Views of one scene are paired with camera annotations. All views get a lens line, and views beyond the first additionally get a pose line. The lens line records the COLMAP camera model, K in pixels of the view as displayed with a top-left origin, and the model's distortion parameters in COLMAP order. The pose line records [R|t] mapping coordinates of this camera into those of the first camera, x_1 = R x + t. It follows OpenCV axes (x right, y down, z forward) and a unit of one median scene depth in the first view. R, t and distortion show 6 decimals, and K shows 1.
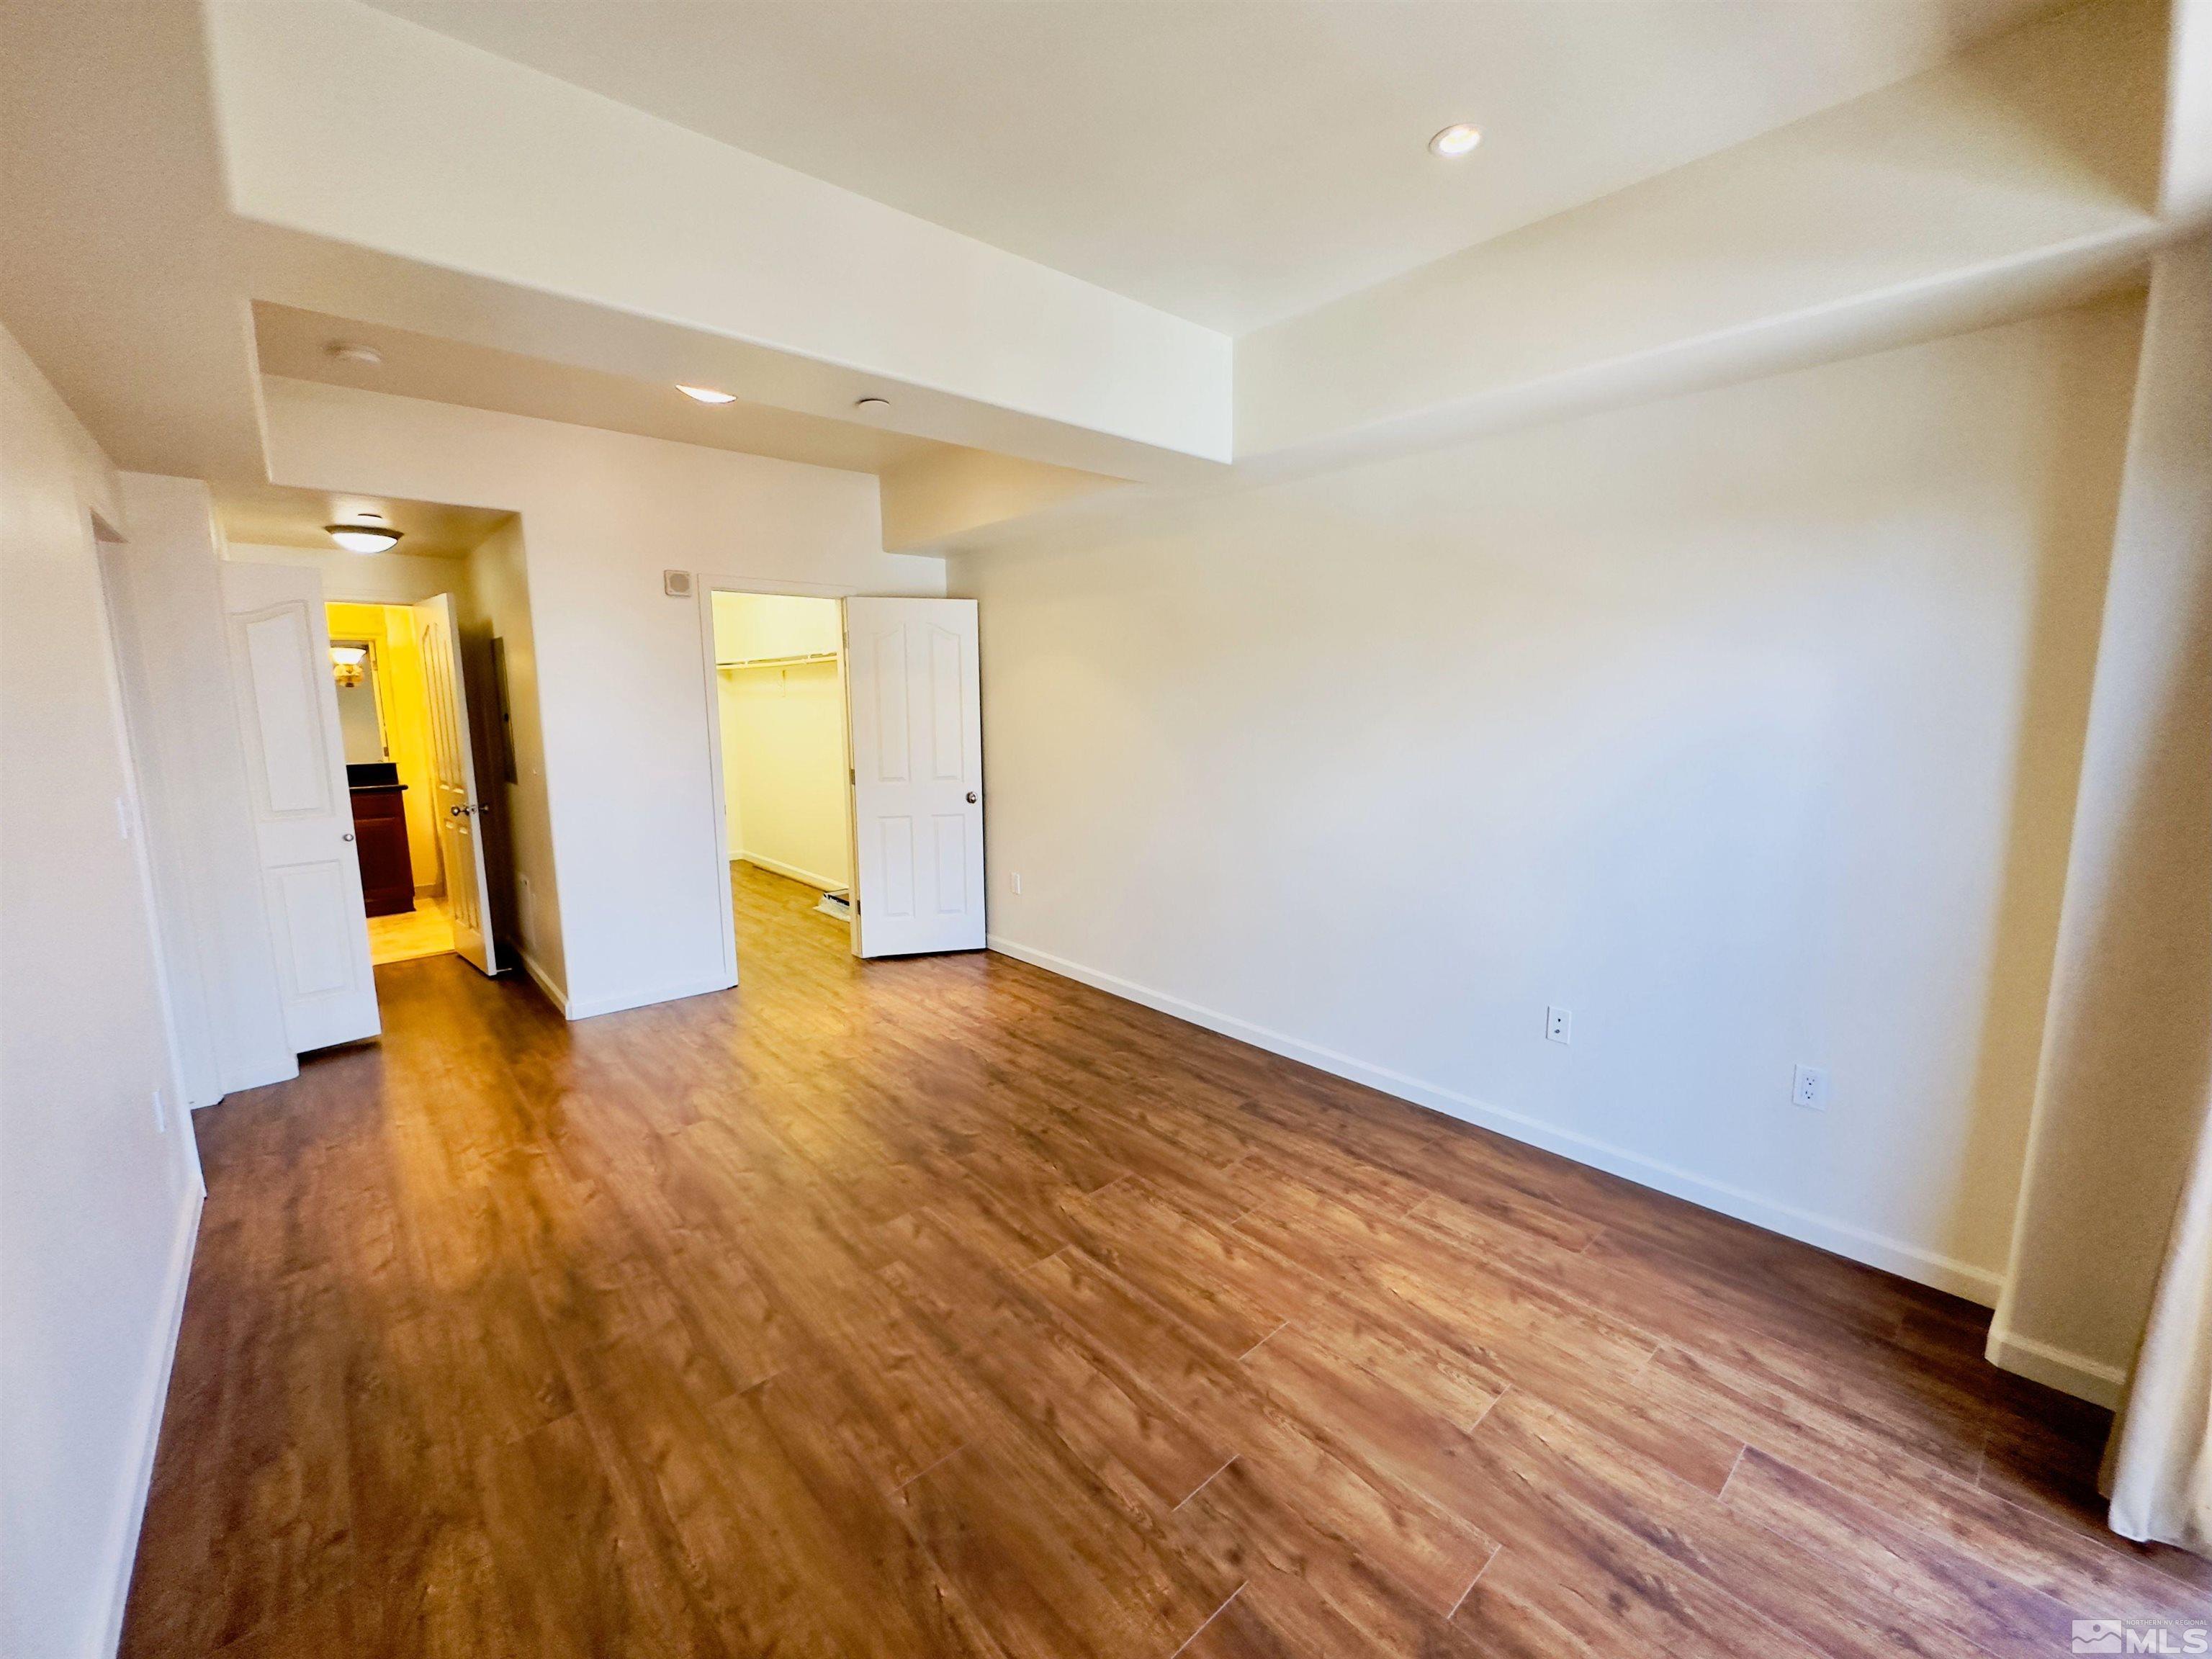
lens RADIAL K [[897.6, 0, 1106.0], [0, 897.6, 829.5], [0, 0, 1]] dist [-0.000344, -0.000086]
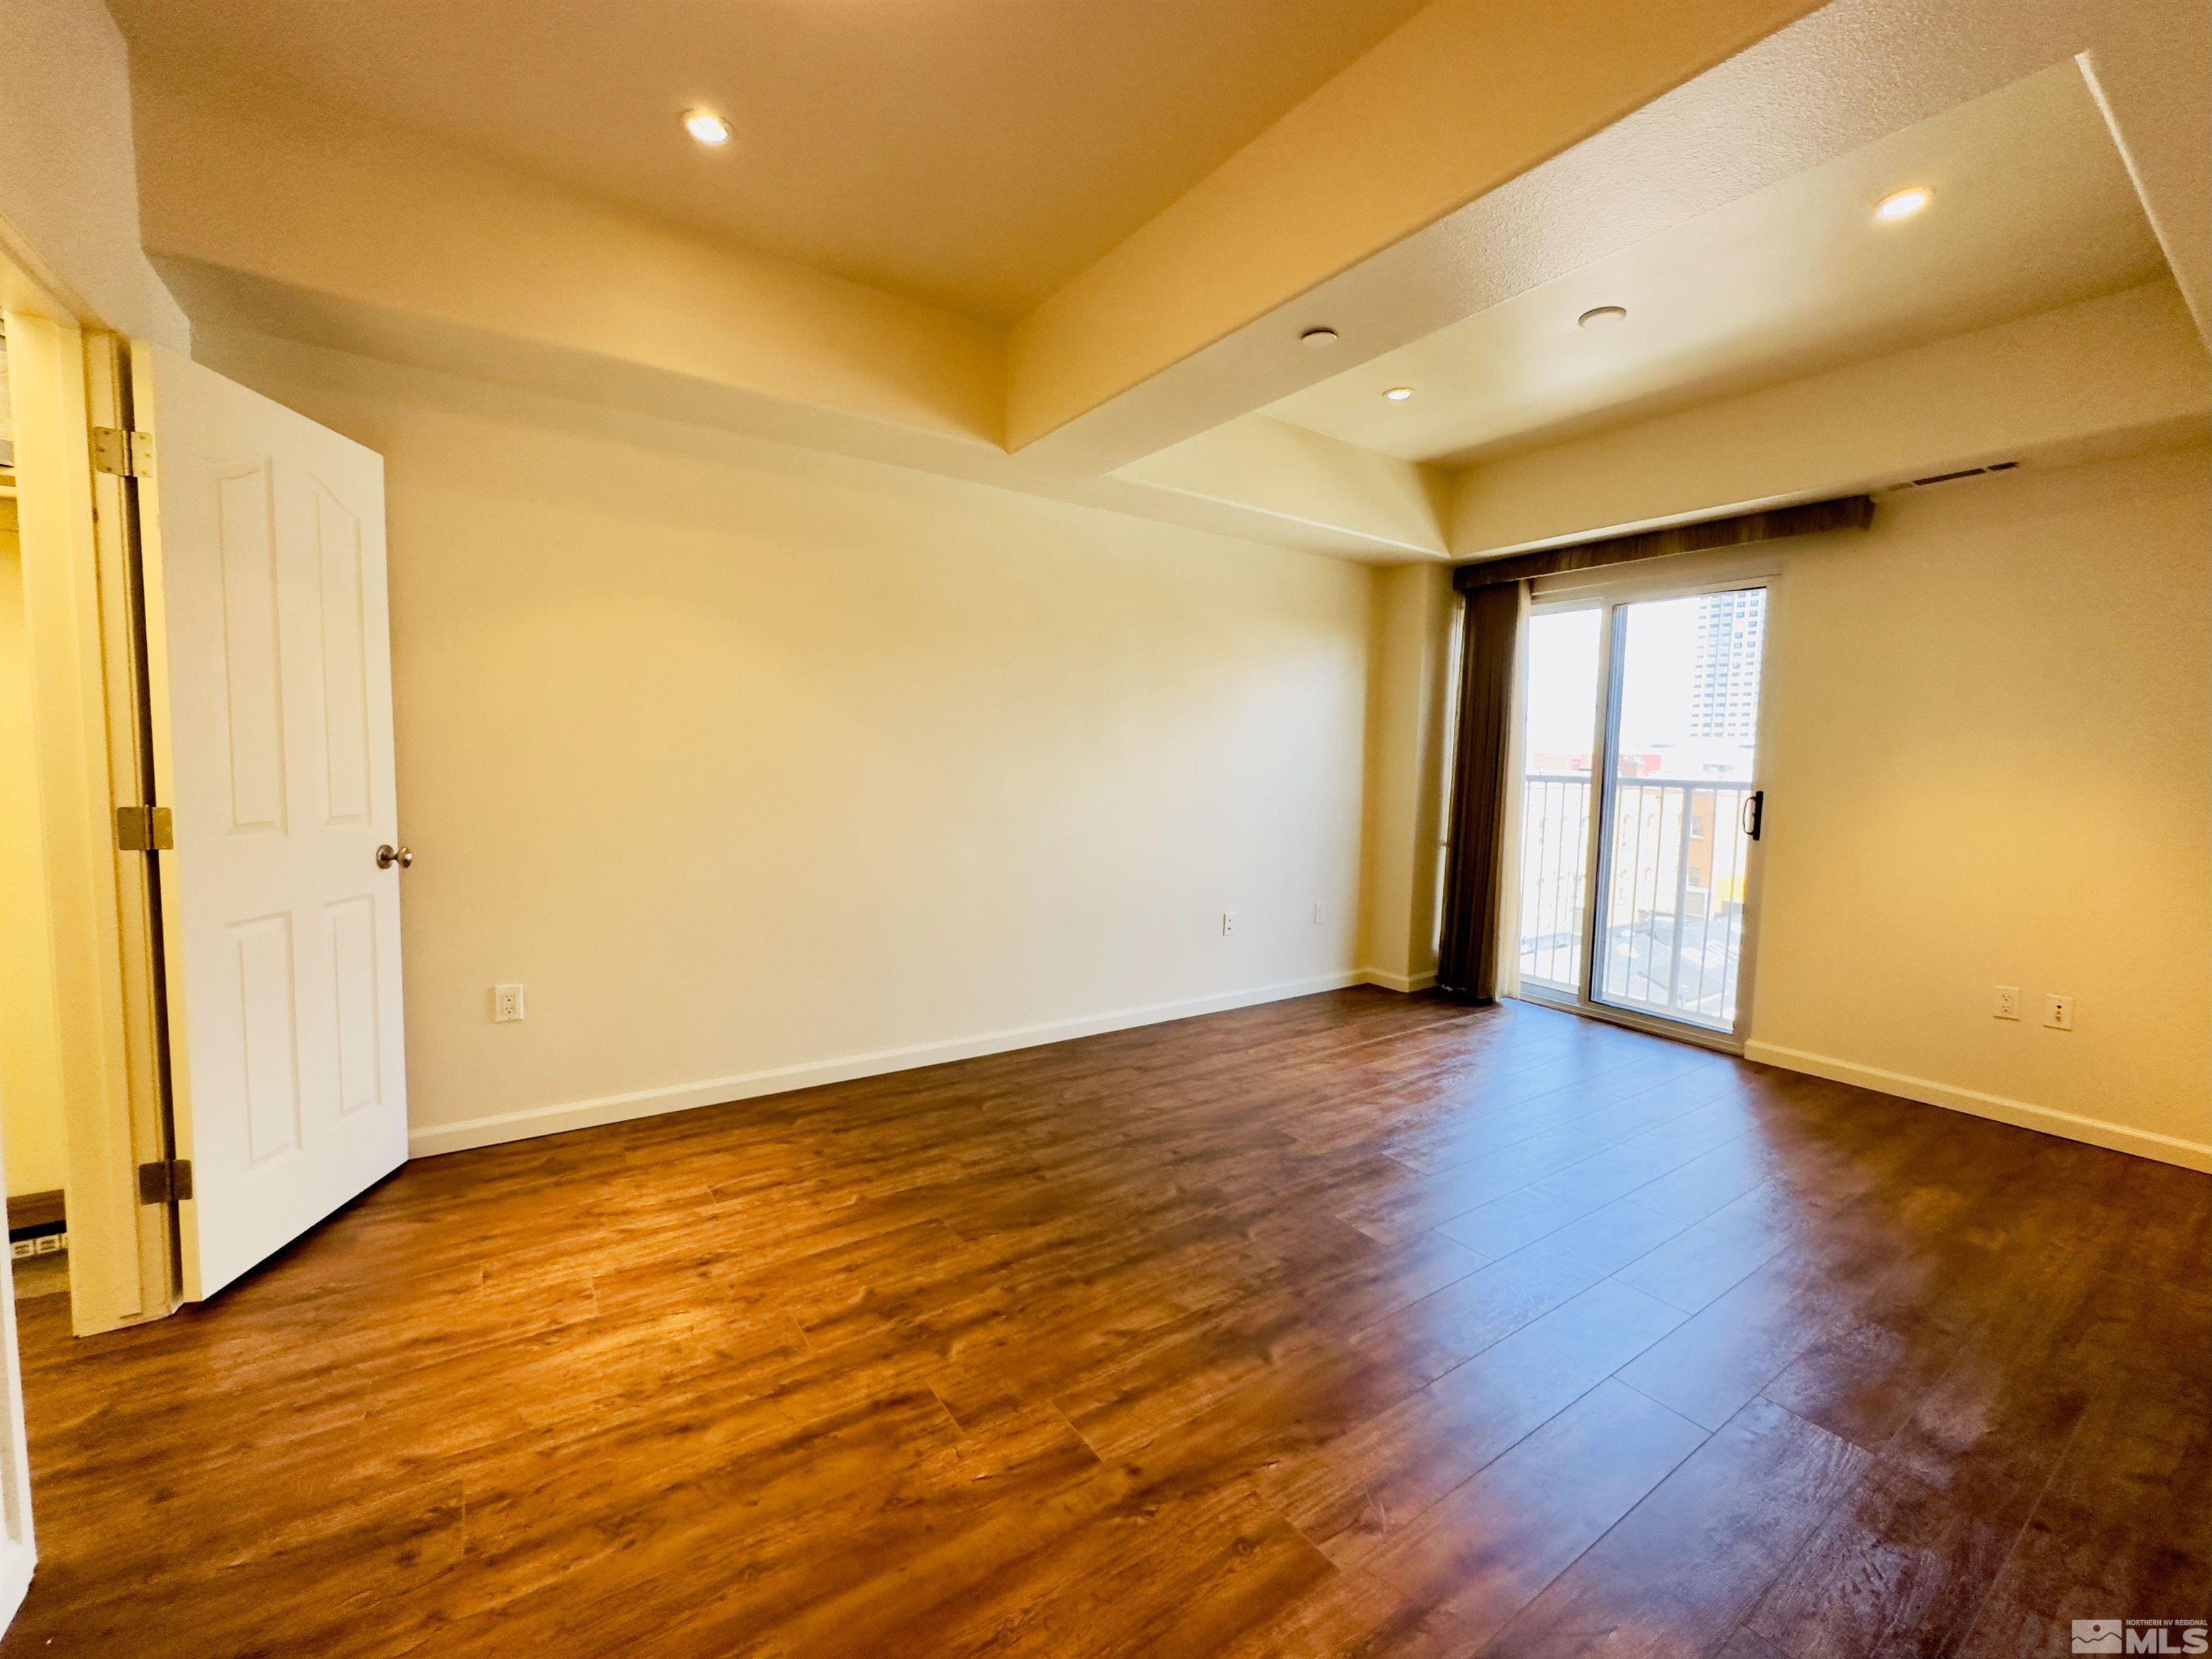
lens RADIAL K [[897.6, 0, 1106.0], [0, 897.6, 829.5], [0, 0, 1]] dist [-0.000344, -0.000086]
pose [[0.123855, -0.066693, 0.990057, -0.811777], [0.120687, 0.991344, 0.051682, -0.039943], [-0.984934, 0.113086, 0.130832, 0.768046]]
